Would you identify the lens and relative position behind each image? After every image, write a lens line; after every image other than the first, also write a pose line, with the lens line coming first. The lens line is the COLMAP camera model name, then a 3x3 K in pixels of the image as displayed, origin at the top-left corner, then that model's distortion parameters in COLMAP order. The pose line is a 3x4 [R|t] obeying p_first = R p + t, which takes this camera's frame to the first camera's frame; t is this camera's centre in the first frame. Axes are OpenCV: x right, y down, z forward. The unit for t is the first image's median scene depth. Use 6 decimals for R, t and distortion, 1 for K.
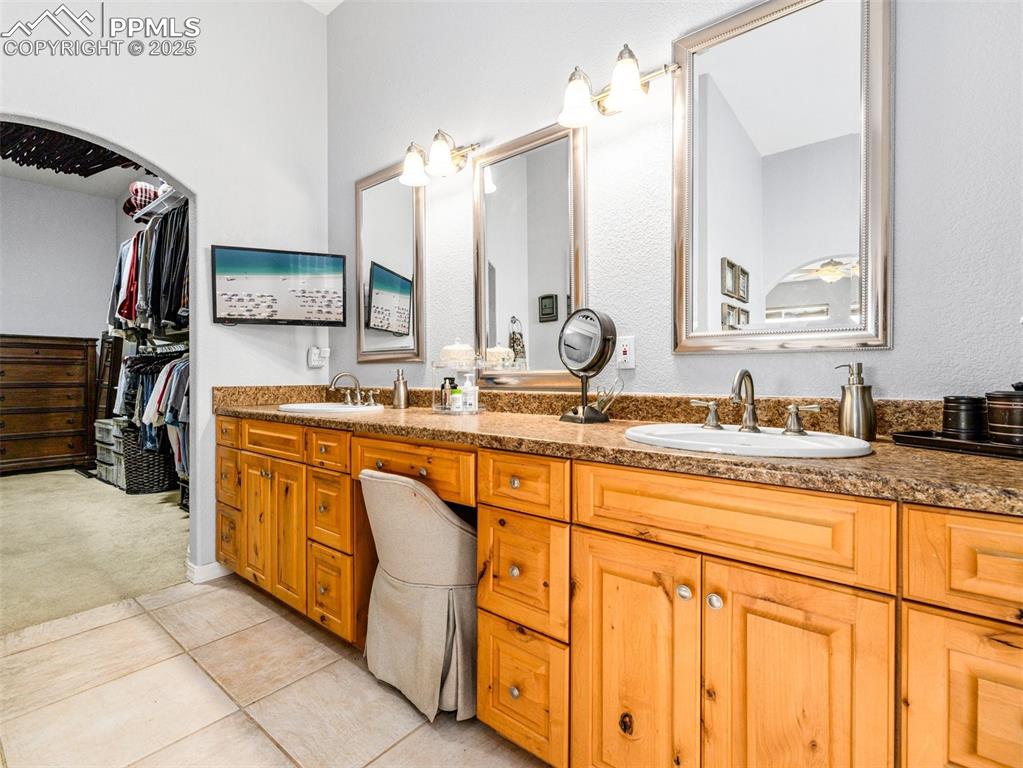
lens RADIAL K [[485.6, 0, 512.1], [0, 485.6, 375.3], [0, 0, 1]] dist [-0.001264, 0.000564]
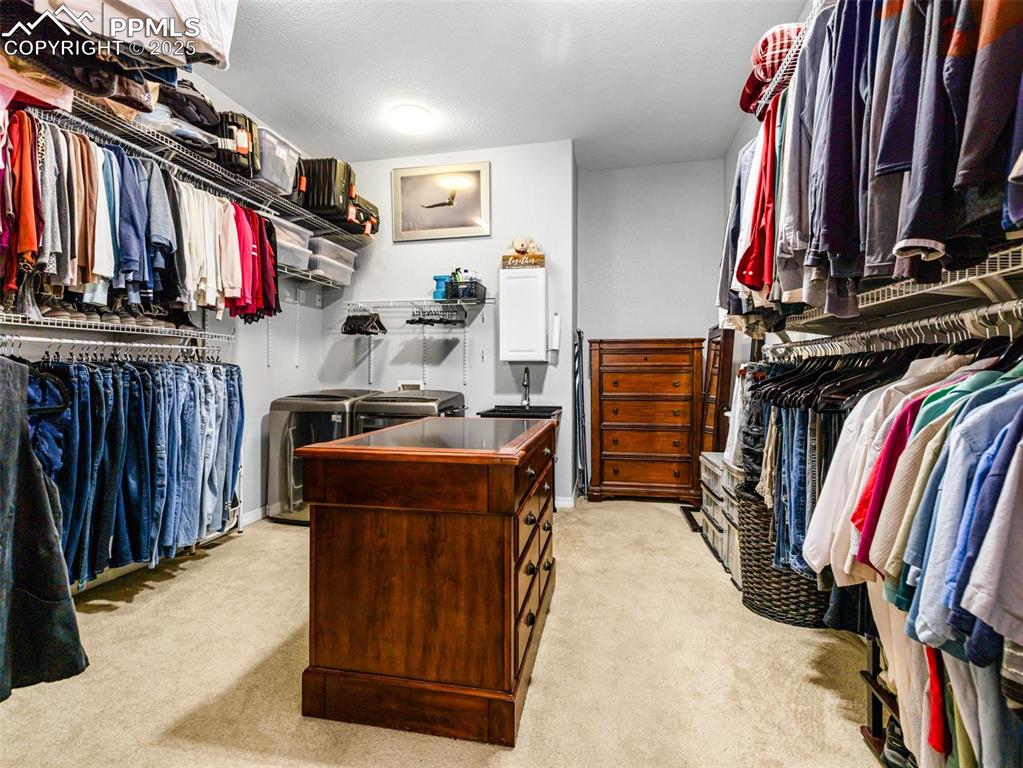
lens RADIAL K [[485.6, 0, 512.3], [0, 485.6, 376.1], [0, 0, 1]] dist [-0.001264, 0.000564]
pose [[0.465957, 0.007512, -0.884775, -0.360835], [-0.000067, 0.999964, 0.008455, -0.025944], [0.884807, -0.003881, 0.465941, 0.426630]]
